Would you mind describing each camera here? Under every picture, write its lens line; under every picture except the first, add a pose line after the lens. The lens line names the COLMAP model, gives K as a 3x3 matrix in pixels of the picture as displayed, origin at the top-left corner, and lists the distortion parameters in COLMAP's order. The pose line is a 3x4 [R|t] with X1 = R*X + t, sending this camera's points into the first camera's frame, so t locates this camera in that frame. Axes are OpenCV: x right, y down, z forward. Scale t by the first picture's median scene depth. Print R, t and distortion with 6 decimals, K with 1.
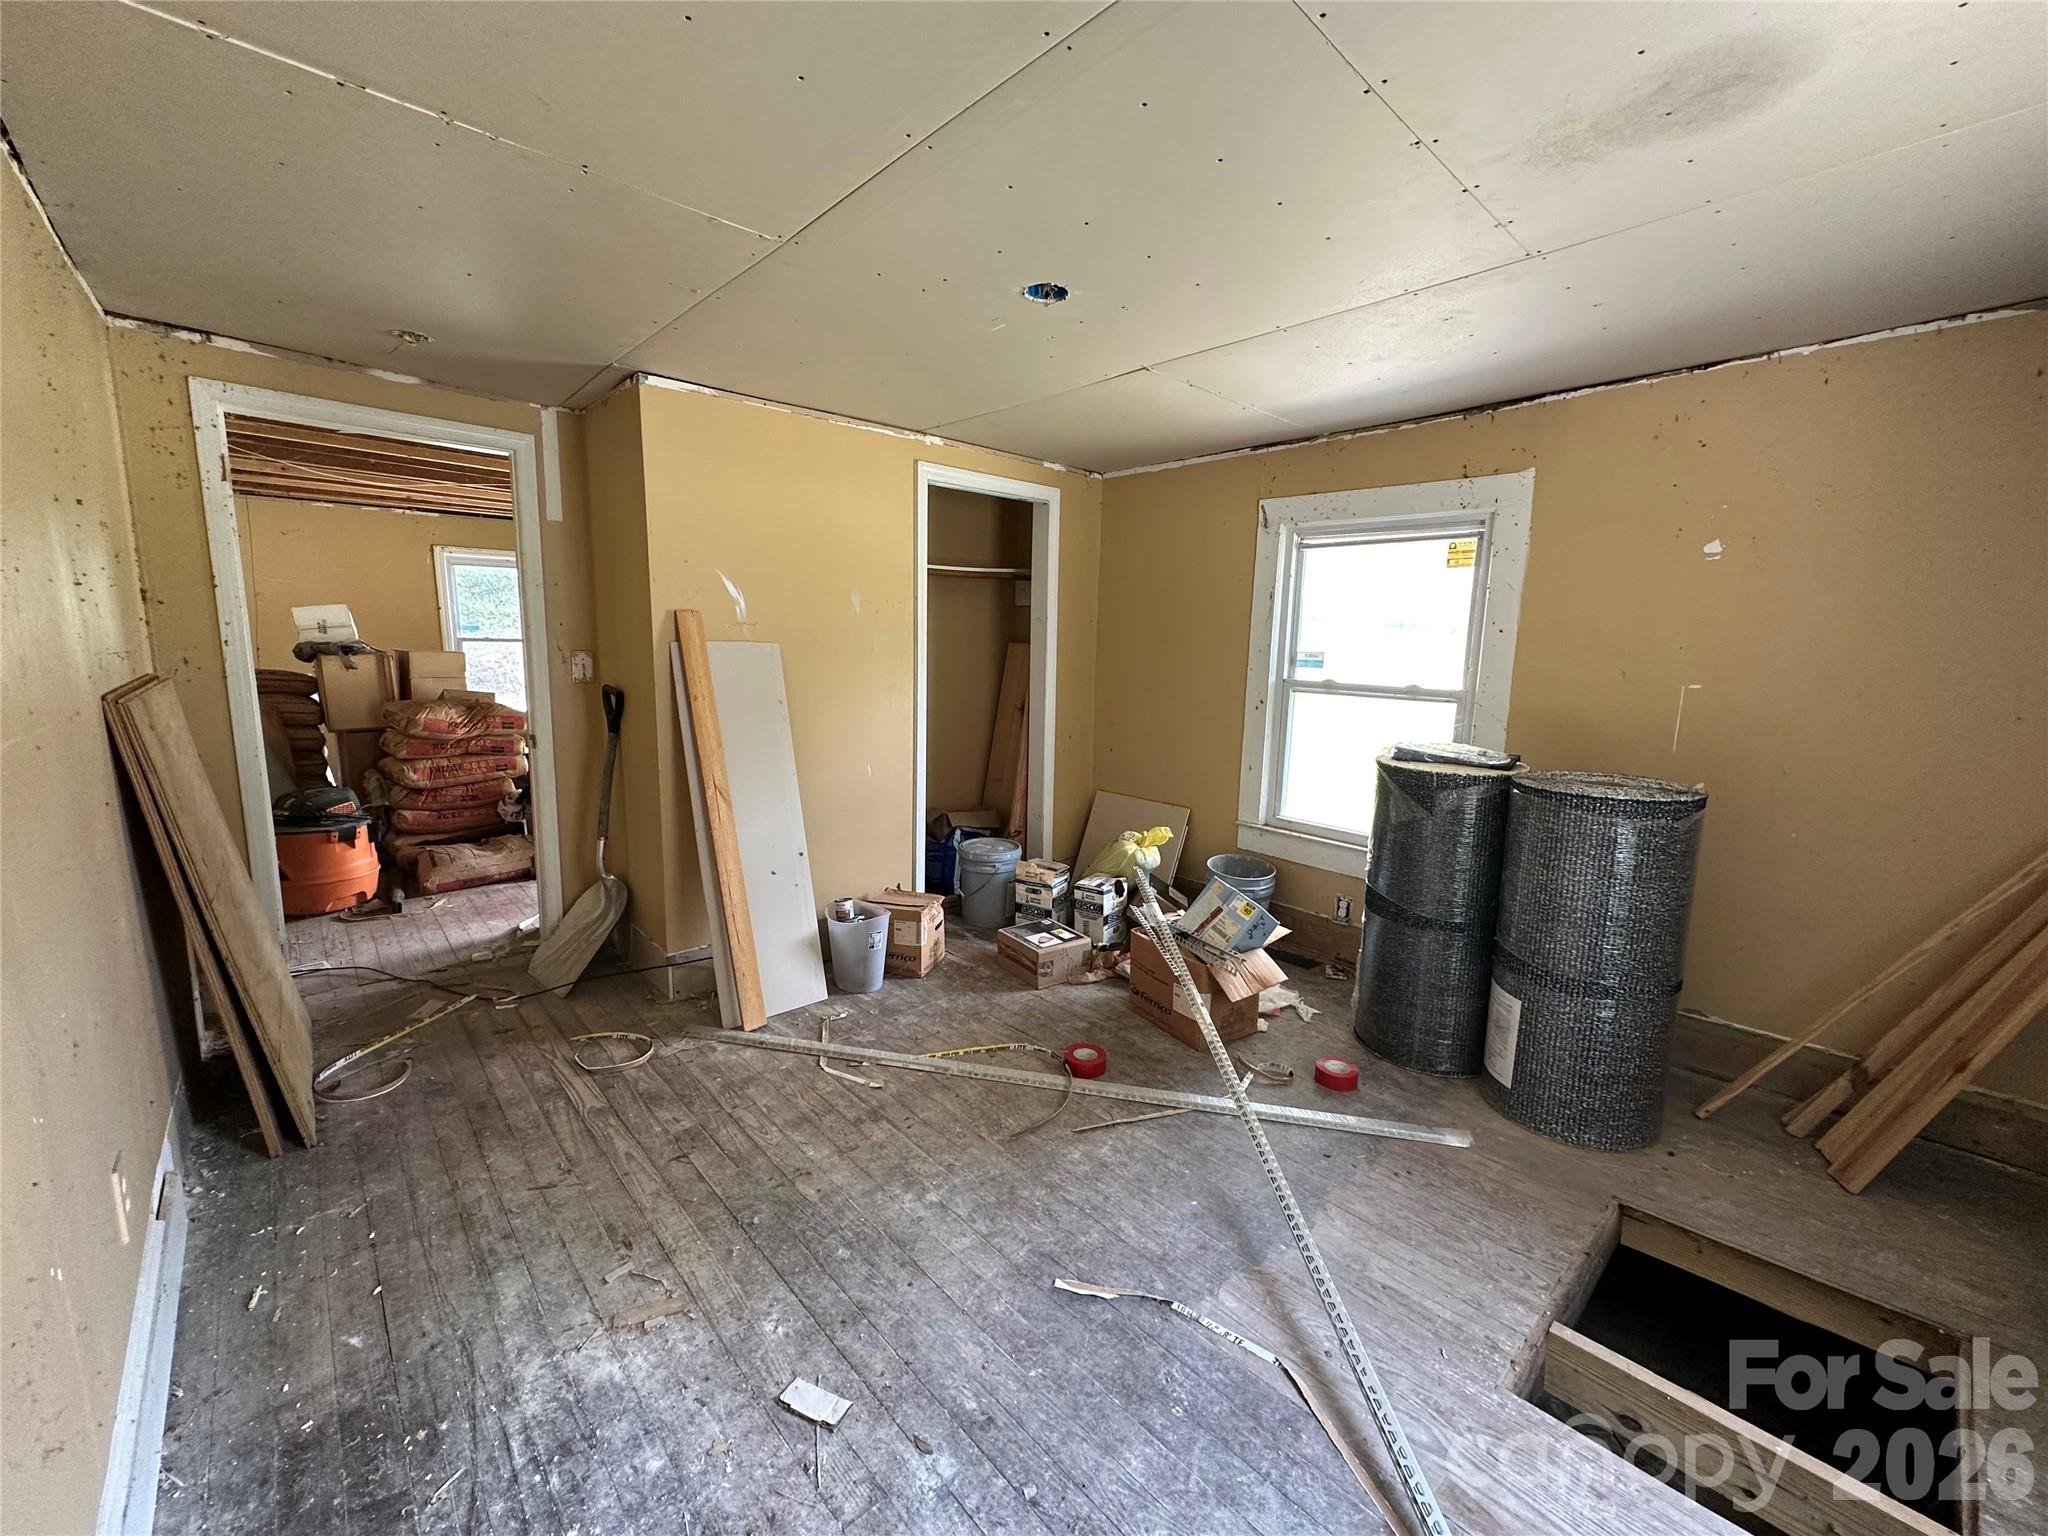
lens RADIAL K [[816.7, 0, 1024.0], [0, 816.7, 768.0], [0, 0, 1]] dist [-0.001405, 0.000670]
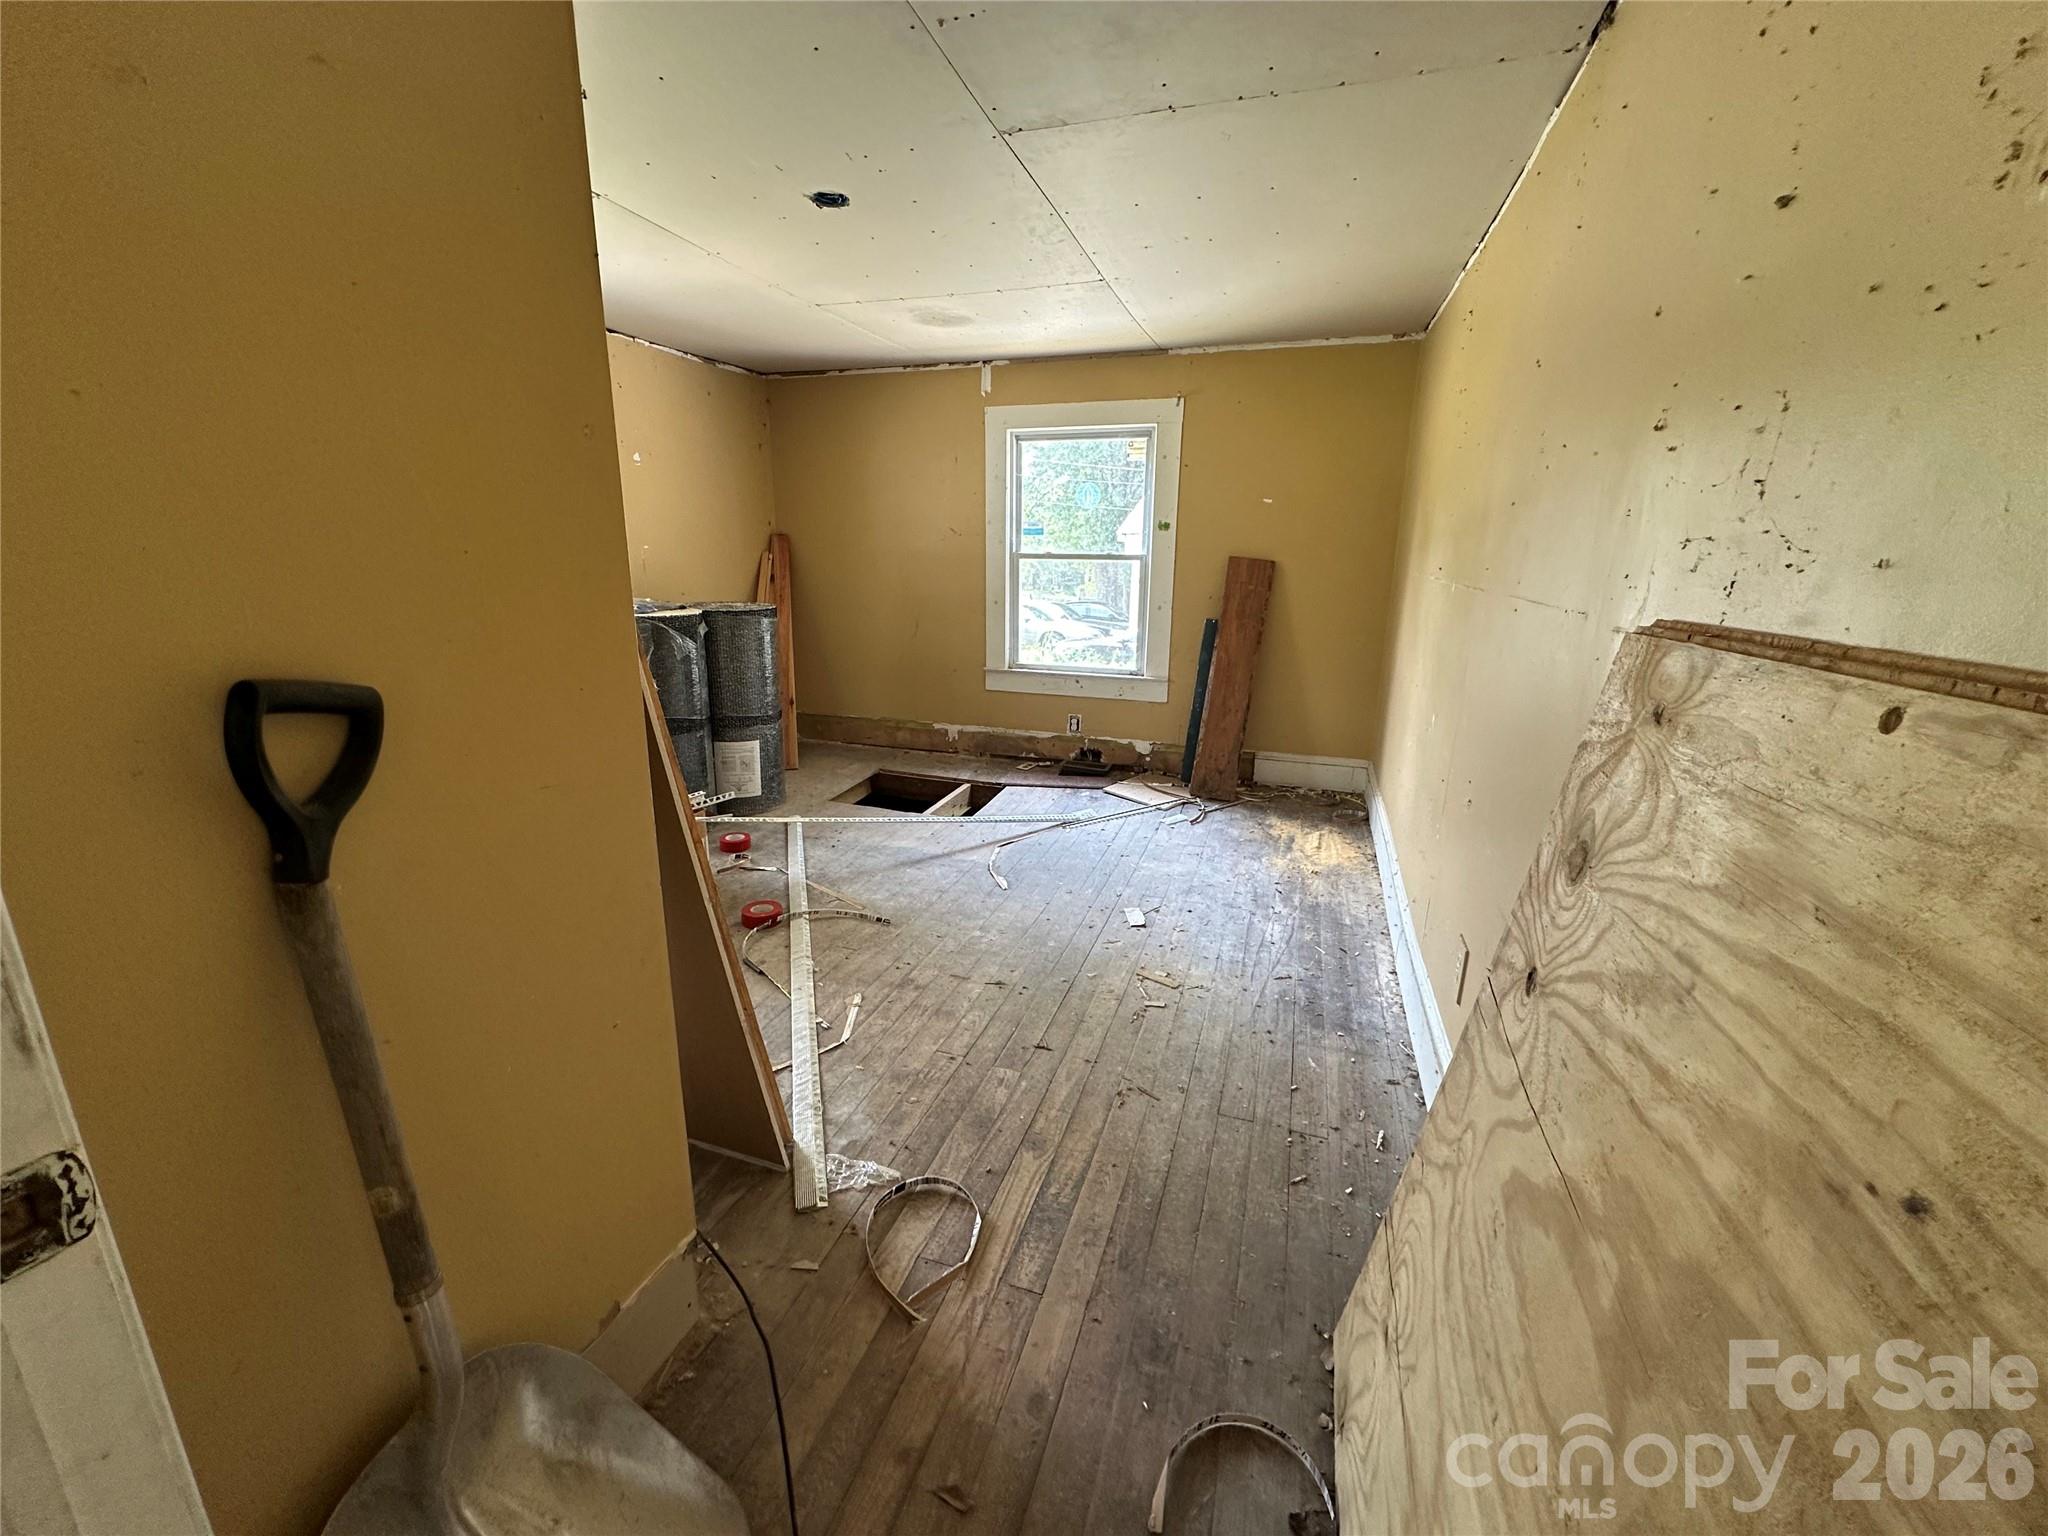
lens RADIAL K [[816.7, 0, 1024.0], [0, 816.7, 768.0], [0, 0, 1]] dist [-0.001405, 0.000670]
pose [[-0.483596, -0.249149, 0.839083, -1.225080], [0.115880, 0.931970, 0.343516, -0.198659], [-0.867587, 0.263356, -0.421826, 1.422207]]
